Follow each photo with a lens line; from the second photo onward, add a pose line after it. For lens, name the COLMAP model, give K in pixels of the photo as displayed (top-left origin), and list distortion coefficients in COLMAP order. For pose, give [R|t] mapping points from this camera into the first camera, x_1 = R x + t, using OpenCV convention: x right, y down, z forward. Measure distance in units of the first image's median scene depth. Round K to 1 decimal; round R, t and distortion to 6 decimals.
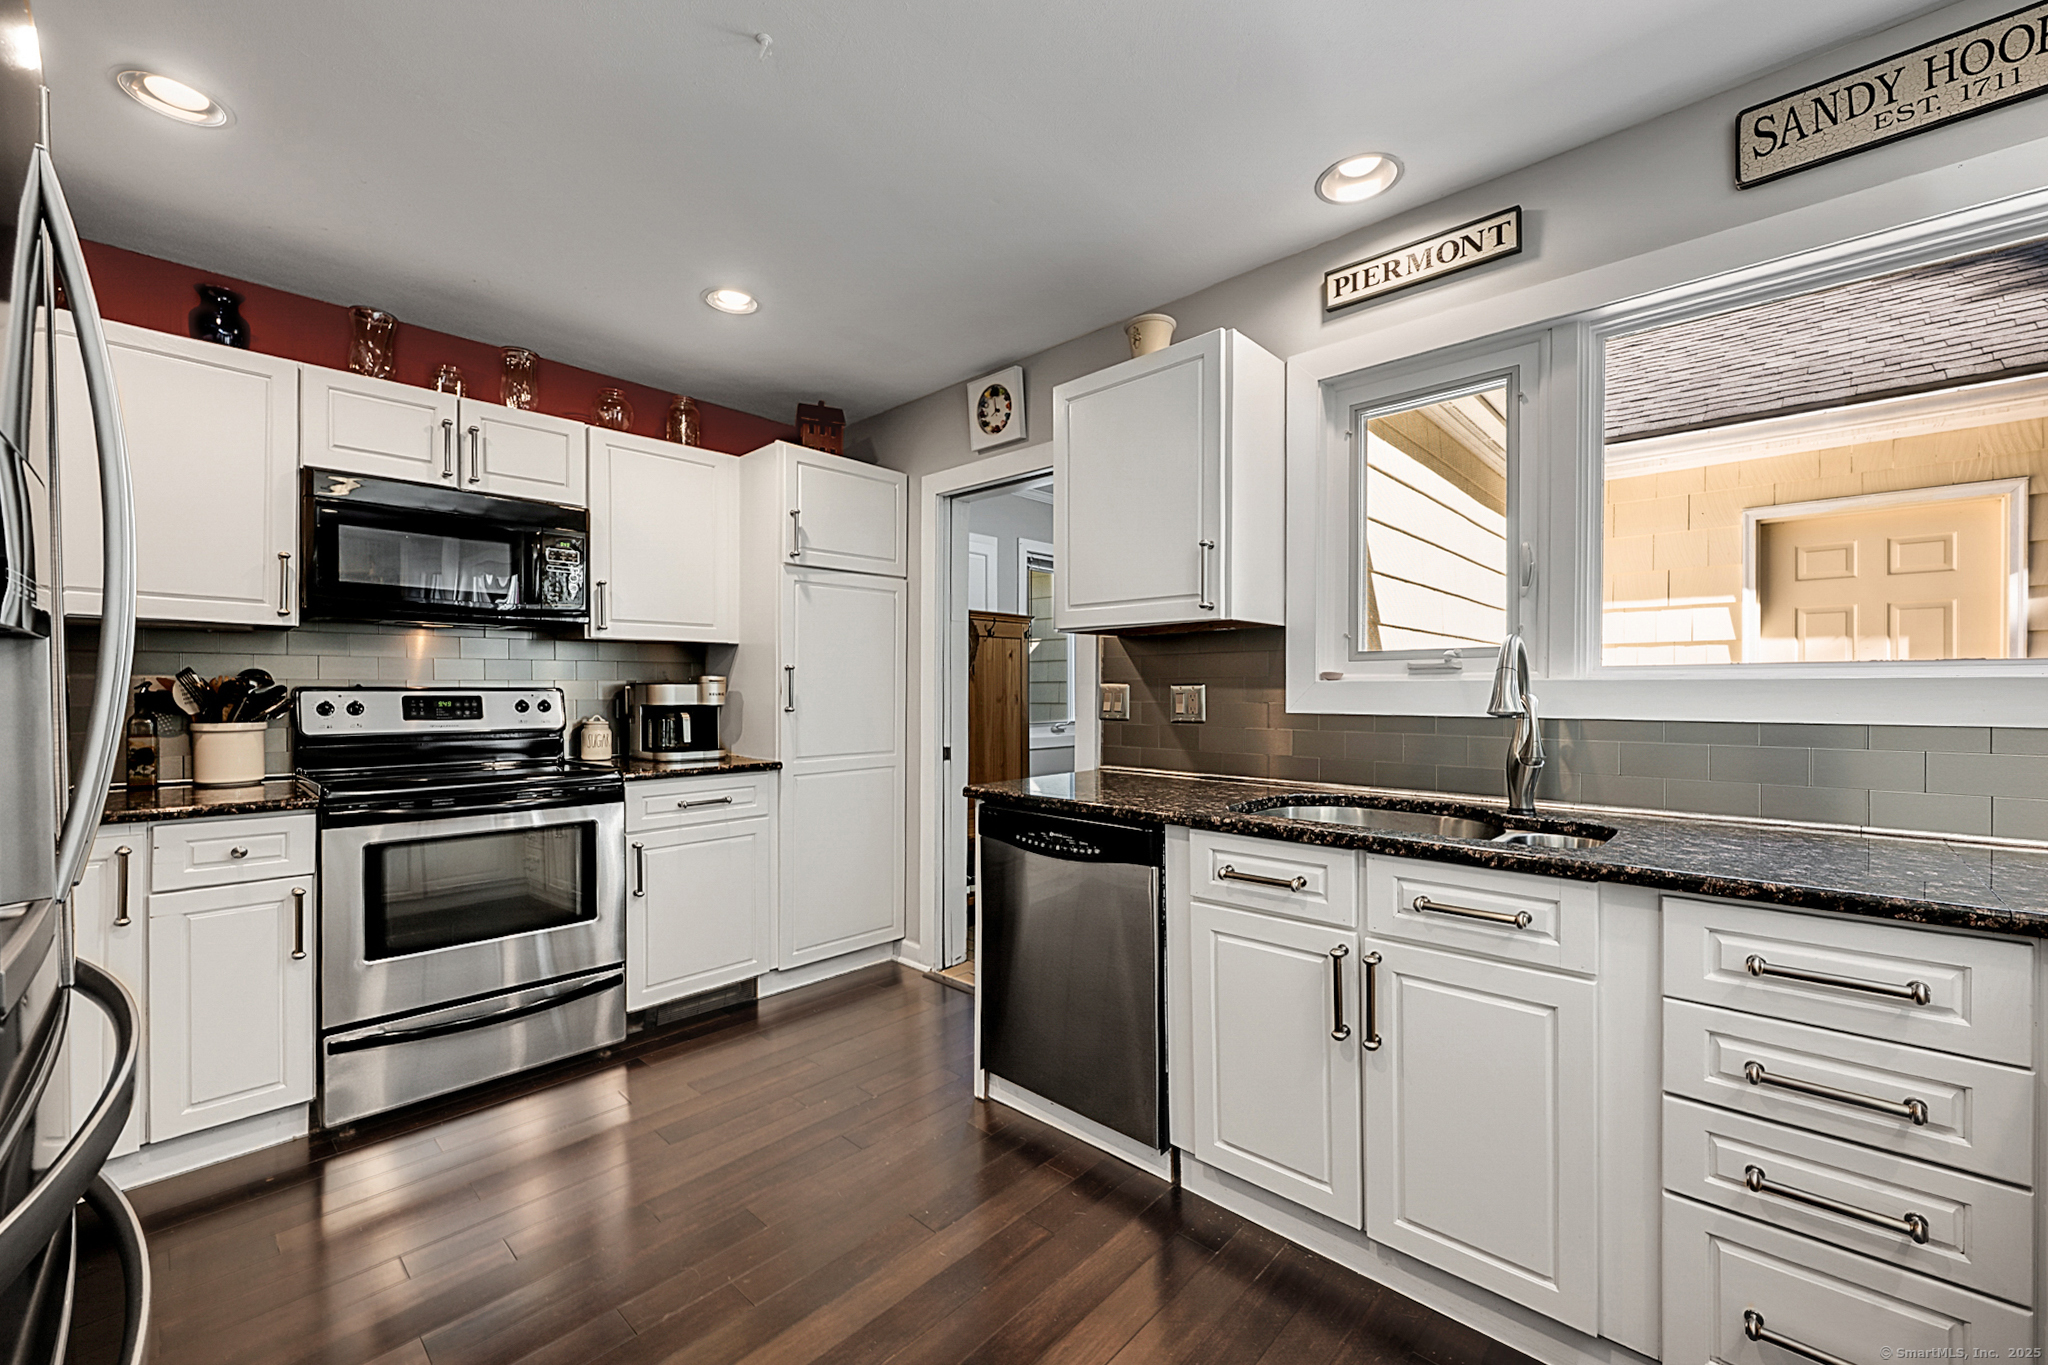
lens RADIAL K [[814.0, 0, 1025.7], [0, 814.0, 688.4], [0, 0, 1]] dist [0.000701, 0.000166]
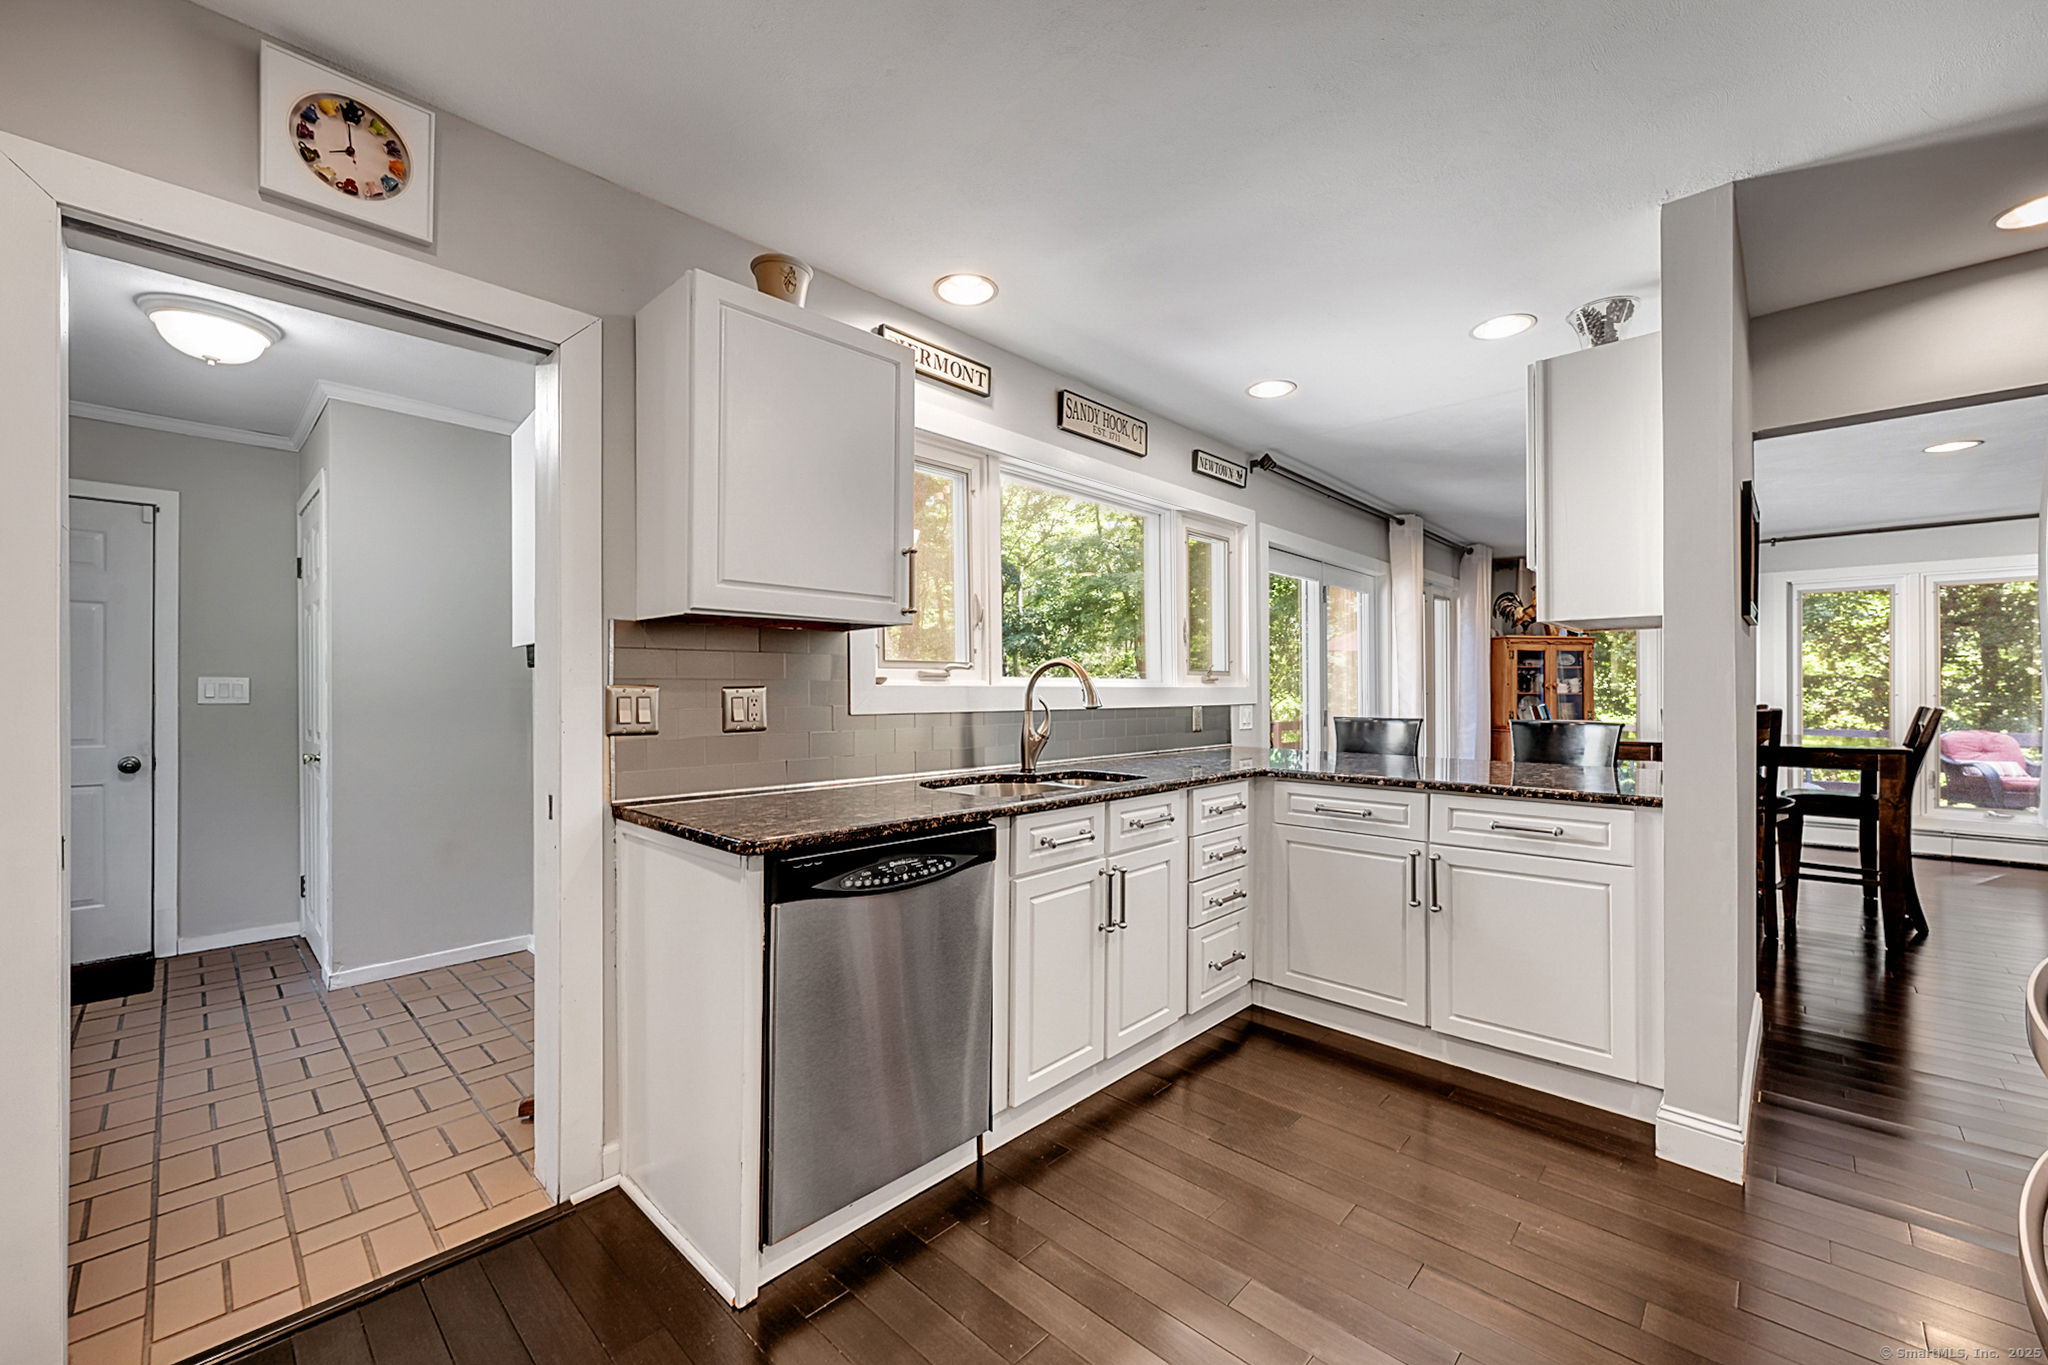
lens RADIAL K [[814.0, 0, 1025.7], [0, 814.0, 688.4], [0, 0, 1]] dist [0.000701, 0.000166]
pose [[0.015438, 0.006113, 0.999862, -0.831840], [-0.001612, 0.999980, -0.006088, 0.000957], [-0.999880, -0.001518, 0.015447, 0.867547]]
